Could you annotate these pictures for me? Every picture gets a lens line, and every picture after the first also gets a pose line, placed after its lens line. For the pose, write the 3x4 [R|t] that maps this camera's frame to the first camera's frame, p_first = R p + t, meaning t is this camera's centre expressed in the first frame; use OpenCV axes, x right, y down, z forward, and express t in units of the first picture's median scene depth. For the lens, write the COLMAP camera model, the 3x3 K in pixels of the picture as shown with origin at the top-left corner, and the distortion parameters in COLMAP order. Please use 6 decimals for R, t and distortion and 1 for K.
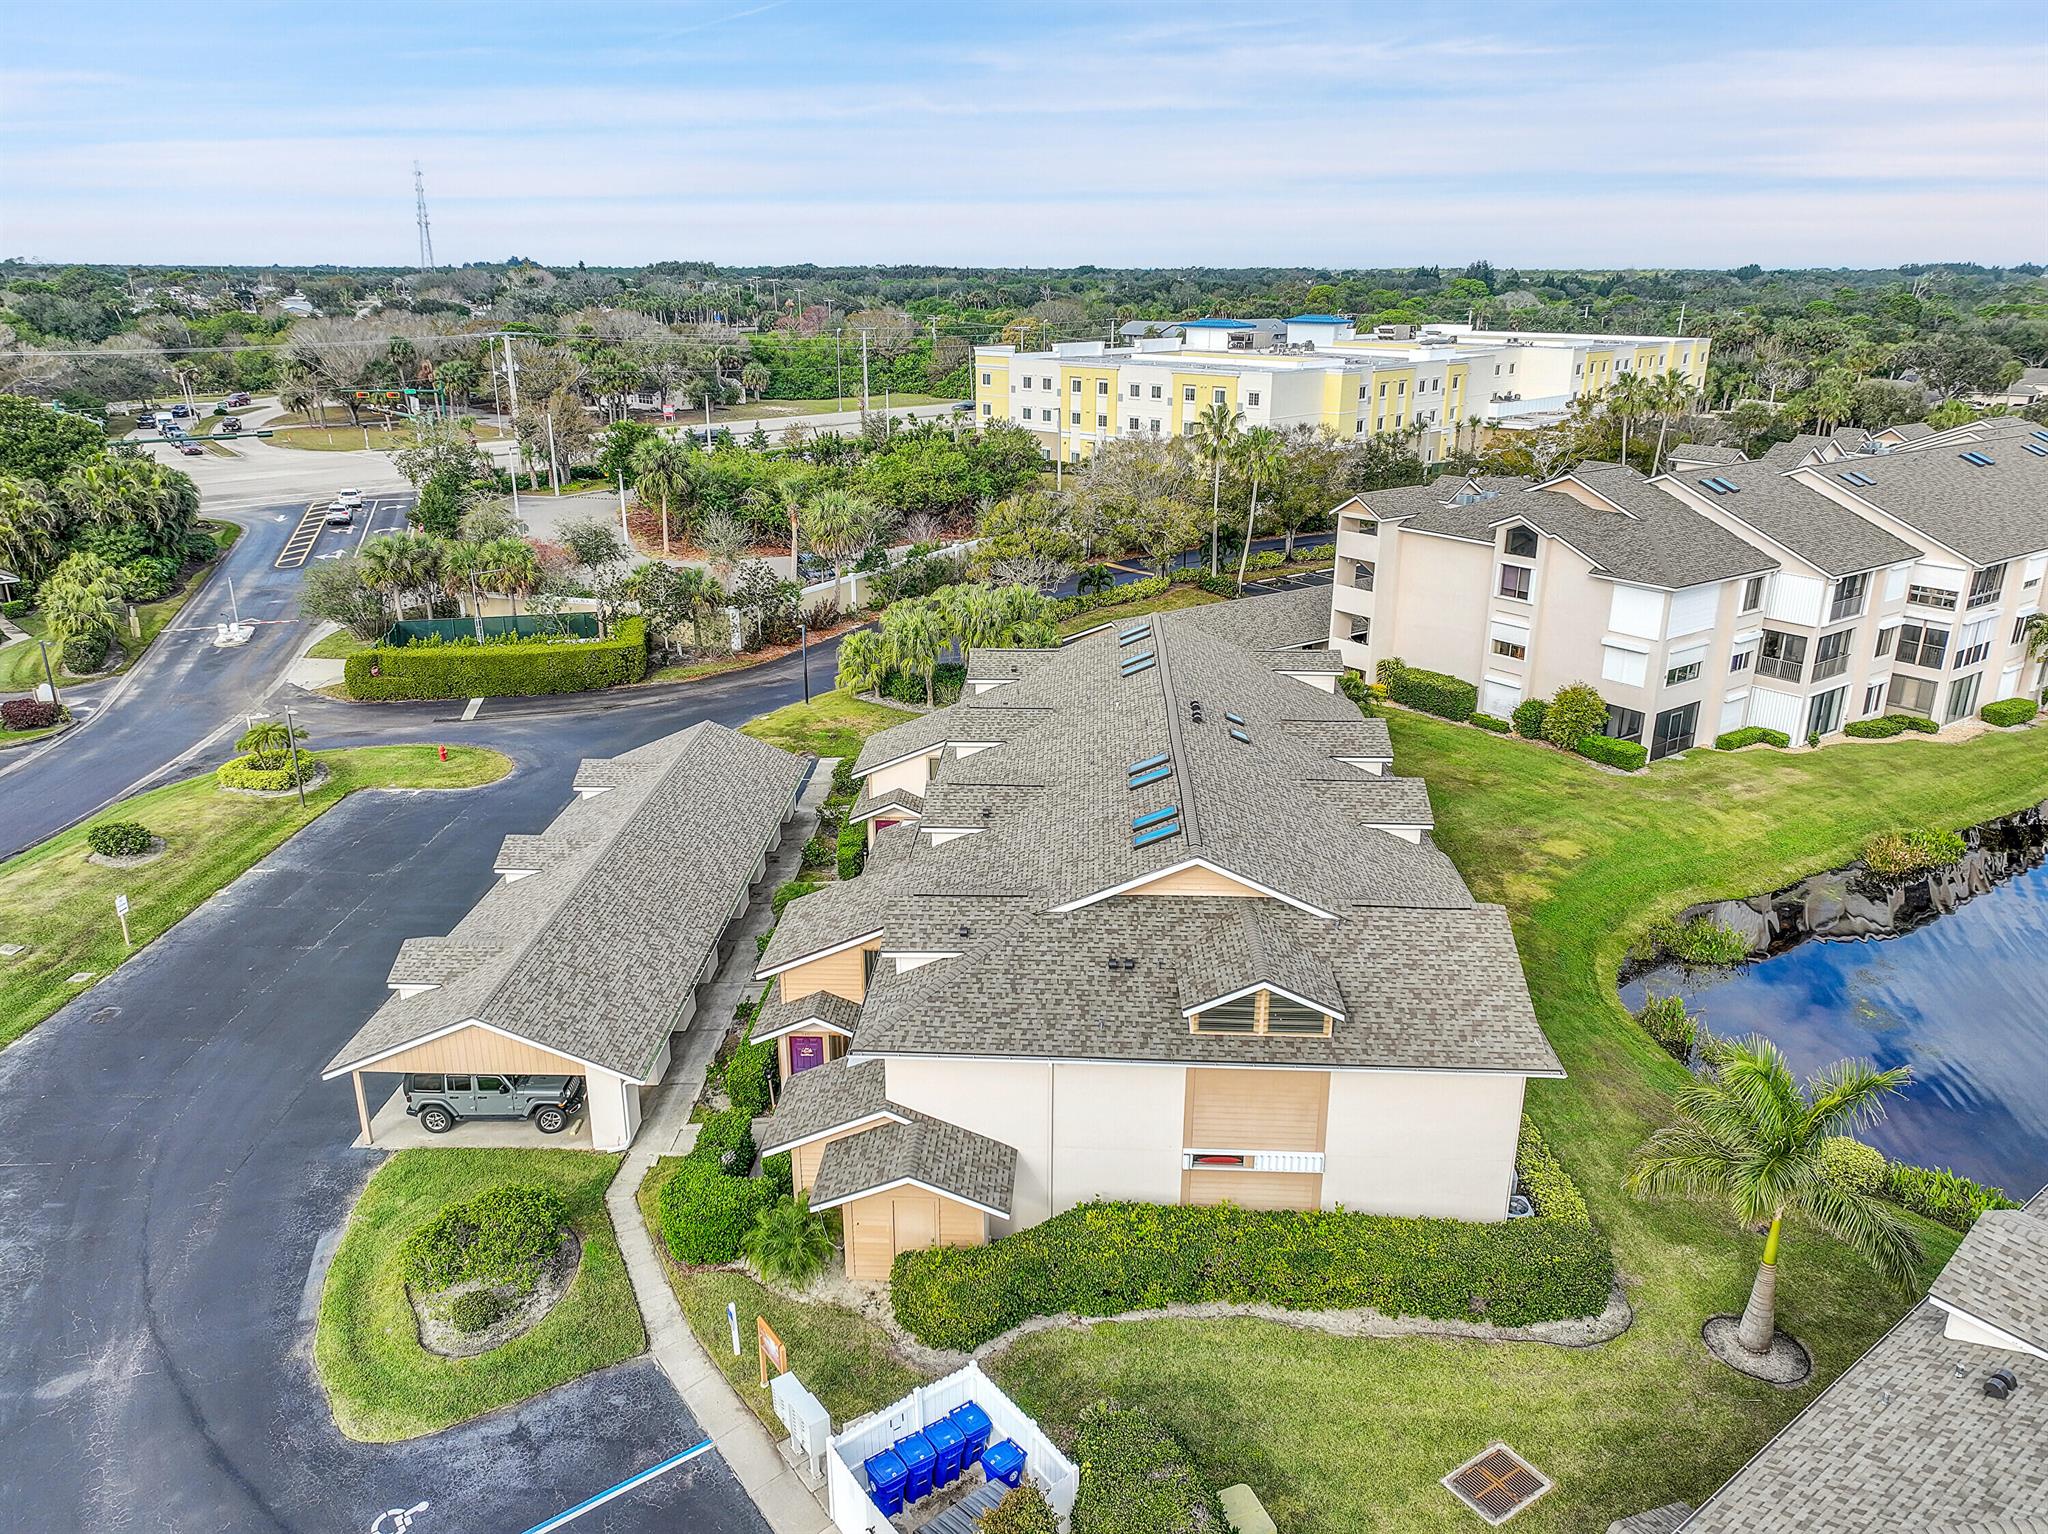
lens RADIAL K [[1440.9, 0, 1025.2], [0, 1440.9, 759.7], [0, 0, 1]] dist [-0.001155, 0.015173]
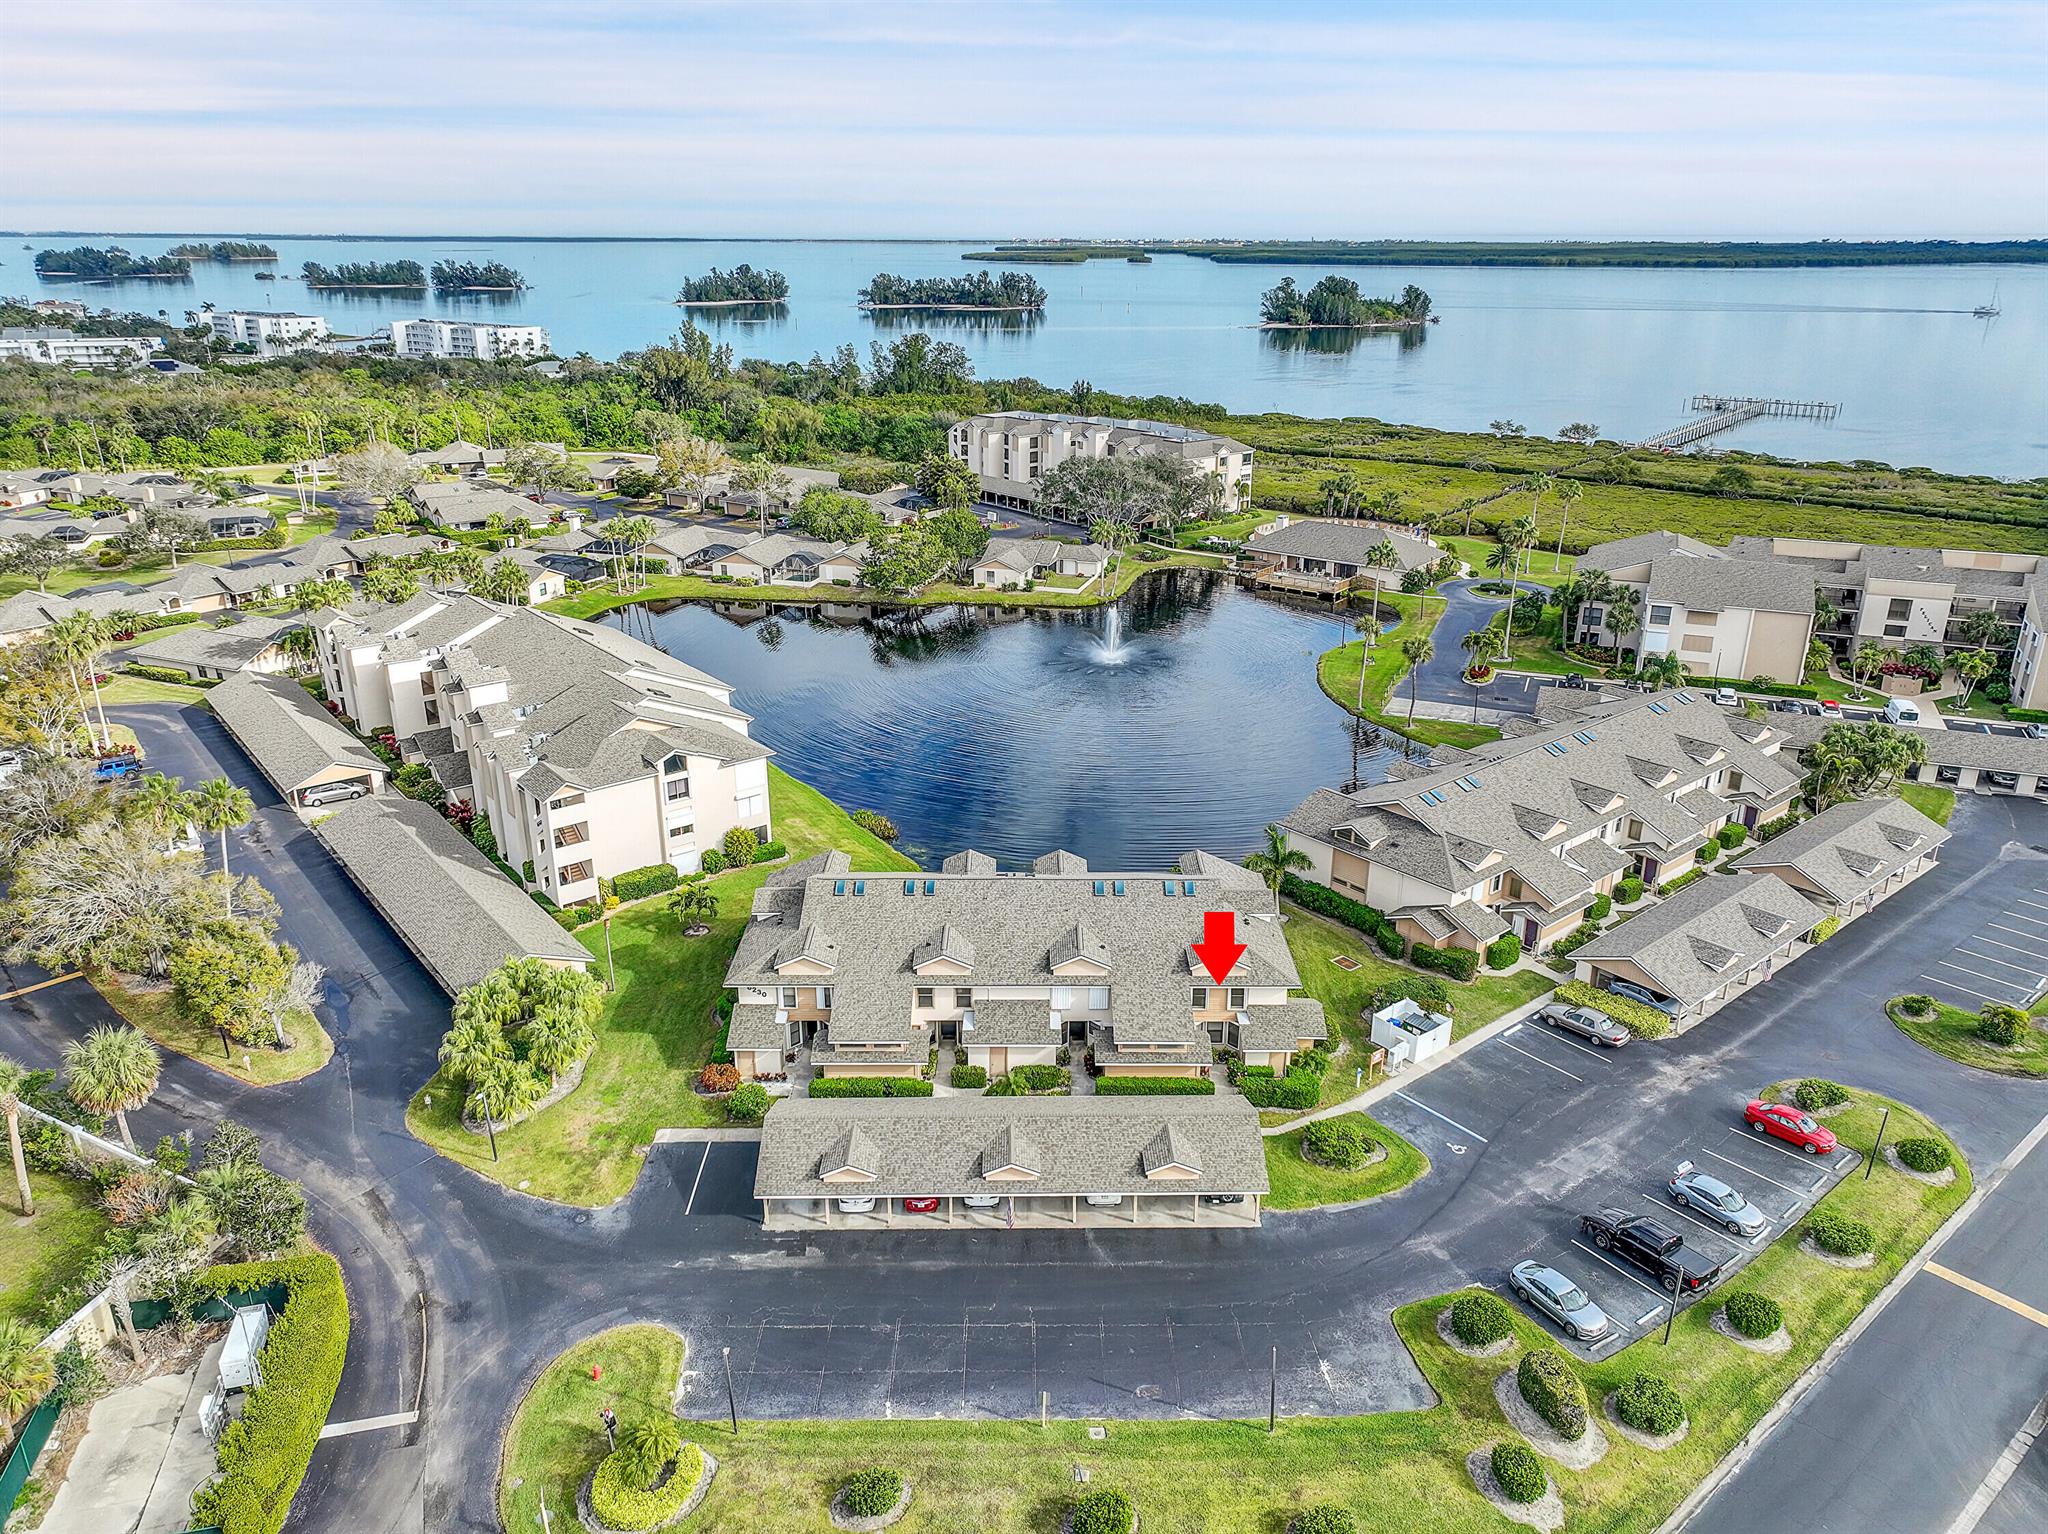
lens RADIAL K [[1440.9, 0, 1022.7], [0, 1440.9, 756.6], [0, 0, 1]] dist [-0.001155, 0.015173]
pose [[-0.040721, -0.345372, 0.937582, -1.160988], [0.322194, 0.883697, 0.339516, -0.586994], [-0.945797, 0.315909, 0.075292, 0.553048]]
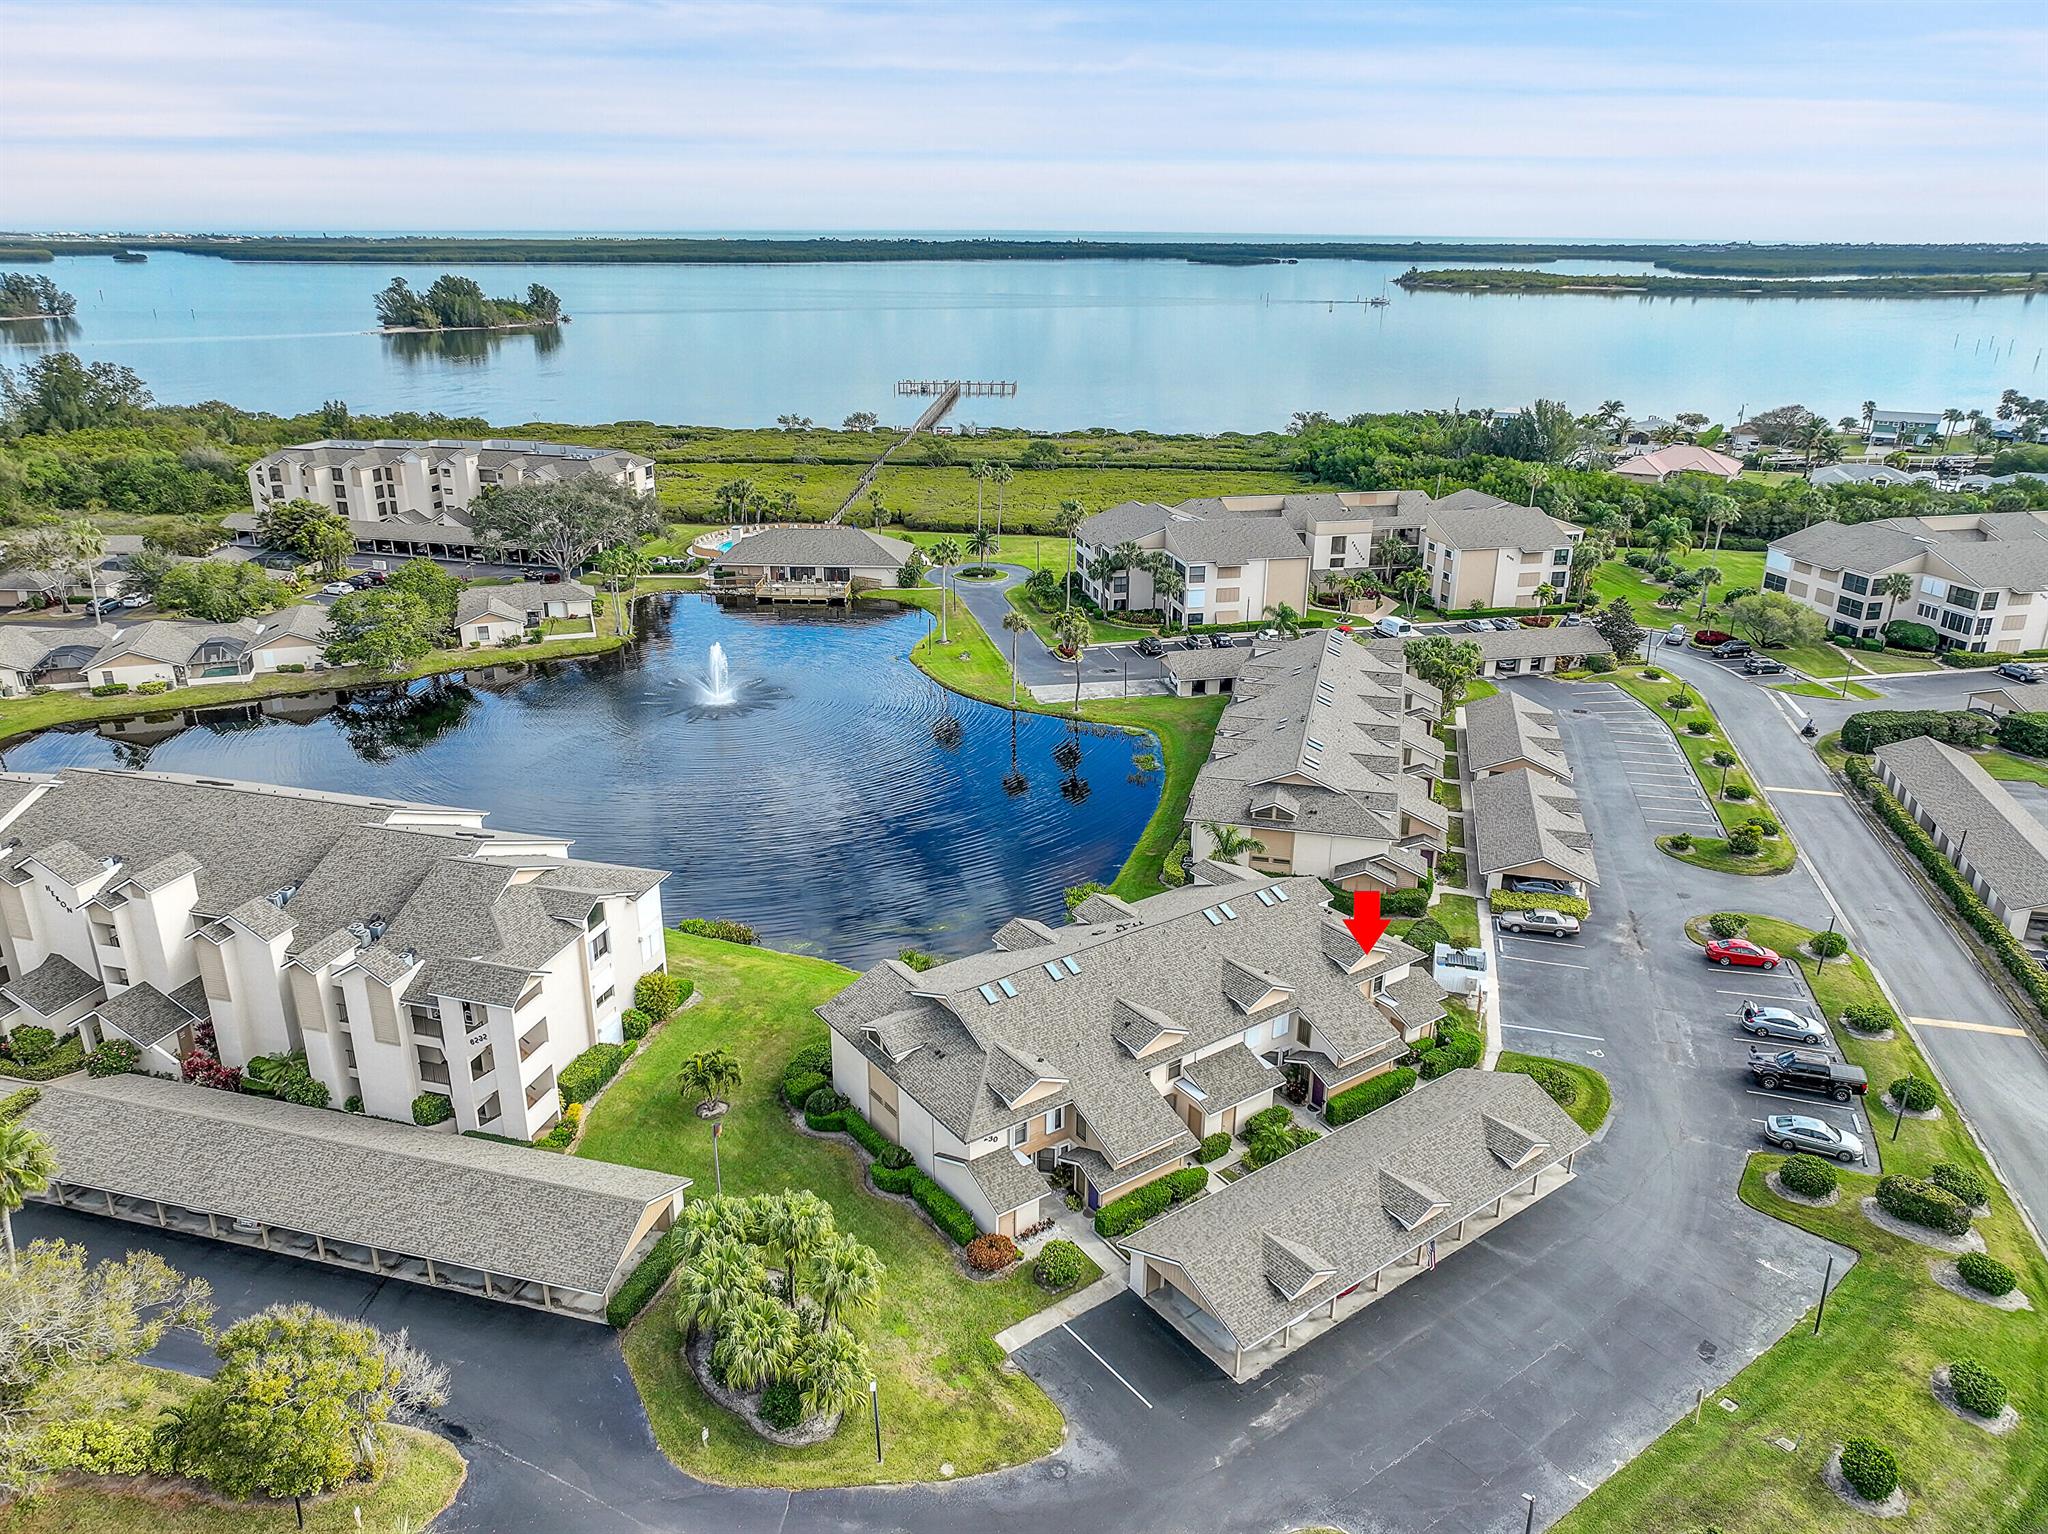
lens RADIAL K [[1440.9, 0, 1022.5], [0, 1440.9, 760.3], [0, 0, 1]] dist [-0.001155, 0.015173]
pose [[-0.617372, -0.277313, 0.736173, -0.751562], [0.247373, 0.819900, 0.516305, -0.822005], [-0.746766, 0.500862, -0.437583, 1.246310]]
